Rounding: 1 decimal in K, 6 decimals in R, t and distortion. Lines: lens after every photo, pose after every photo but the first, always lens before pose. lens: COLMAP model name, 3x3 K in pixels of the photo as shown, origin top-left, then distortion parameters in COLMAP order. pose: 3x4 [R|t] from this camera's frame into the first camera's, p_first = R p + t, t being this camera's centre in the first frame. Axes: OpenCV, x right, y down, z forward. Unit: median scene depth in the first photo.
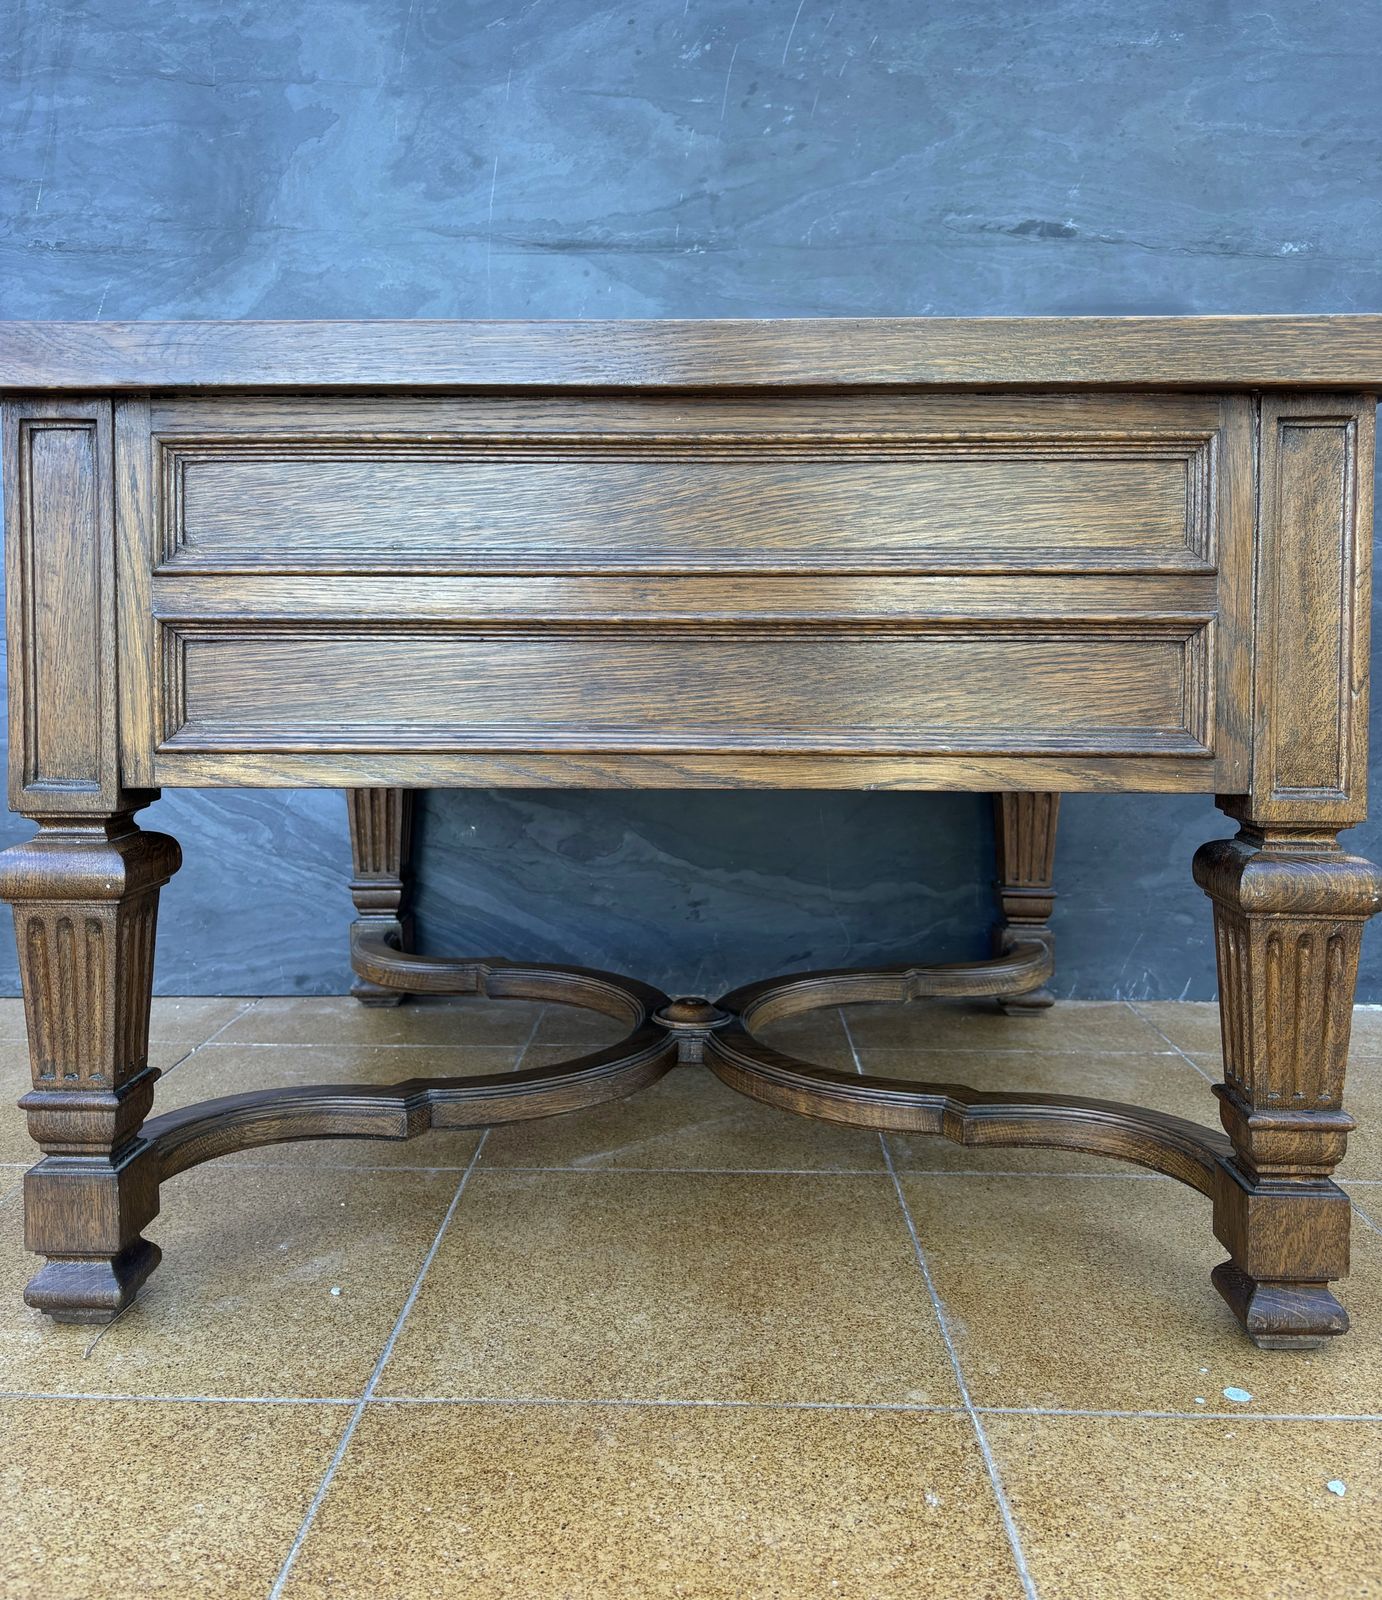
lens RADIAL K [[1606.2, 0, 679.2], [0, 1606.2, 701.1], [0, 0, 1]] dist [0.024856, 0.023696]
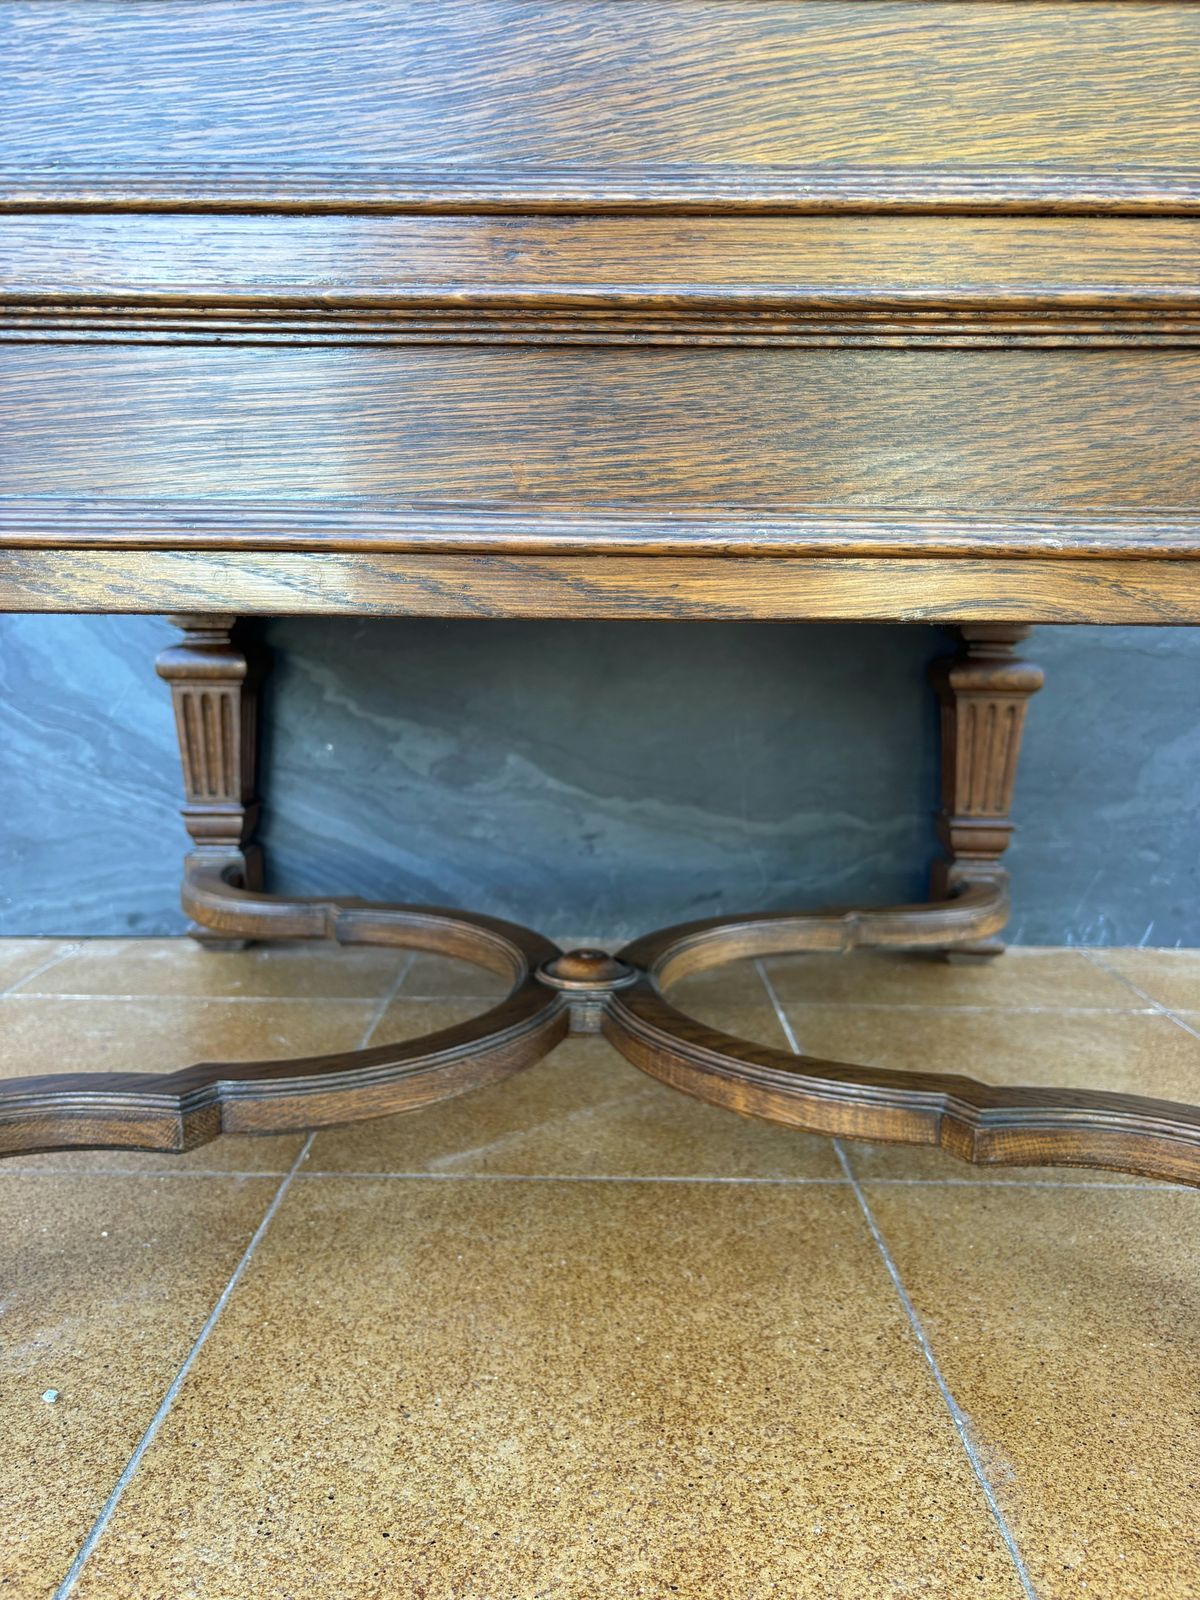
lens RADIAL K [[1369.6, 0, 591.4], [0, 1369.6, 861.1], [0, 0, 1]] dist [0.048680, -0.086175]
pose [[0.999859, 0.005496, 0.015863, -0.001019], [-0.007584, 0.990854, 0.134727, 0.060043], [-0.014978, -0.134828, 0.990756, 0.397261]]
